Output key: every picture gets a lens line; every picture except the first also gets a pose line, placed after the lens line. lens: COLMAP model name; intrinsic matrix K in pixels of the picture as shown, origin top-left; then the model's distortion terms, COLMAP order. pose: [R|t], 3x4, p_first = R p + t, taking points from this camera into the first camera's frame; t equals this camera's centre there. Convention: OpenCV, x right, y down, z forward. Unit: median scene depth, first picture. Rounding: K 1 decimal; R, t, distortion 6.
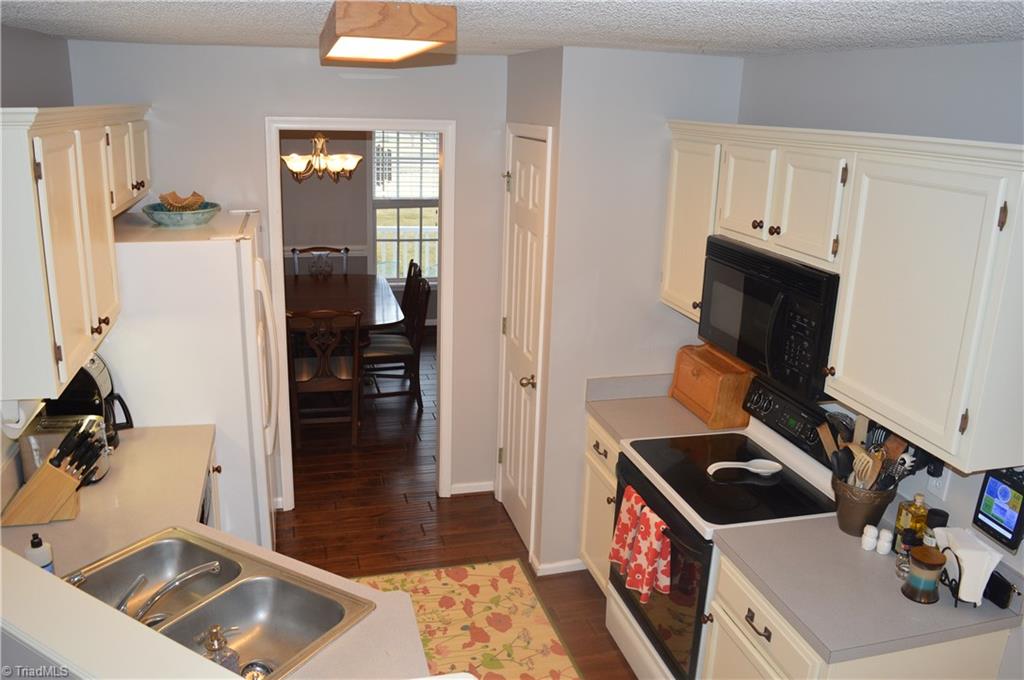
lens RADIAL K [[820.2, 0, 512.0], [0, 820.2, 340.0], [0, 0, 1]] dist [-0.075195, -0.009366]
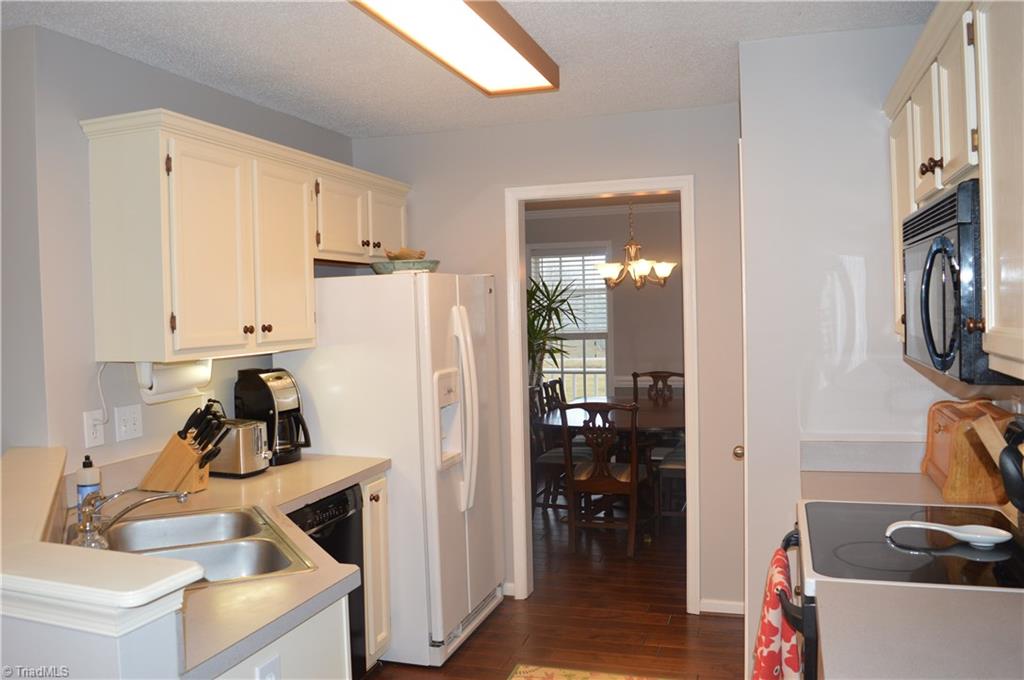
lens RADIAL K [[820.2, 0, 512.0], [0, 820.2, 340.0], [0, 0, 1]] dist [-0.075195, -0.009366]
pose [[0.833005, -0.038503, -0.551924, 0.371034], [-0.099058, 0.971077, -0.217250, 0.188730], [0.544325, 0.235643, 0.805098, 0.259527]]
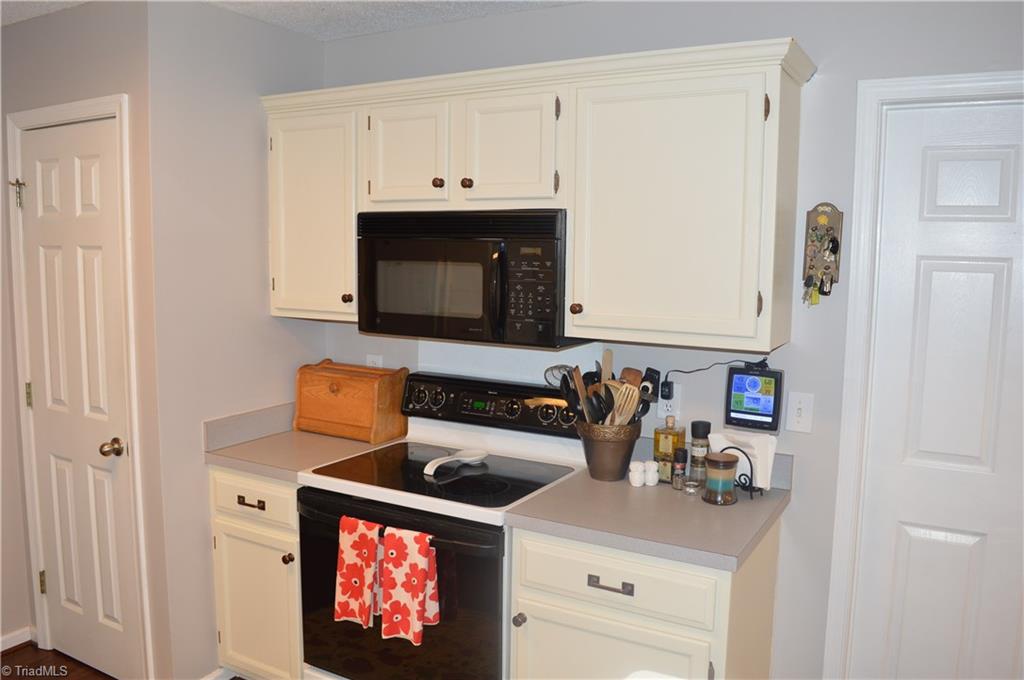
lens RADIAL K [[820.2, 0, 512.0], [0, 820.2, 340.0], [0, 0, 1]] dist [-0.075195, -0.009366]
pose [[0.701138, -0.105655, 0.705154, -0.296586], [0.209794, 0.975752, -0.062400, 0.101822], [-0.681463, 0.191688, 0.706303, 0.321249]]
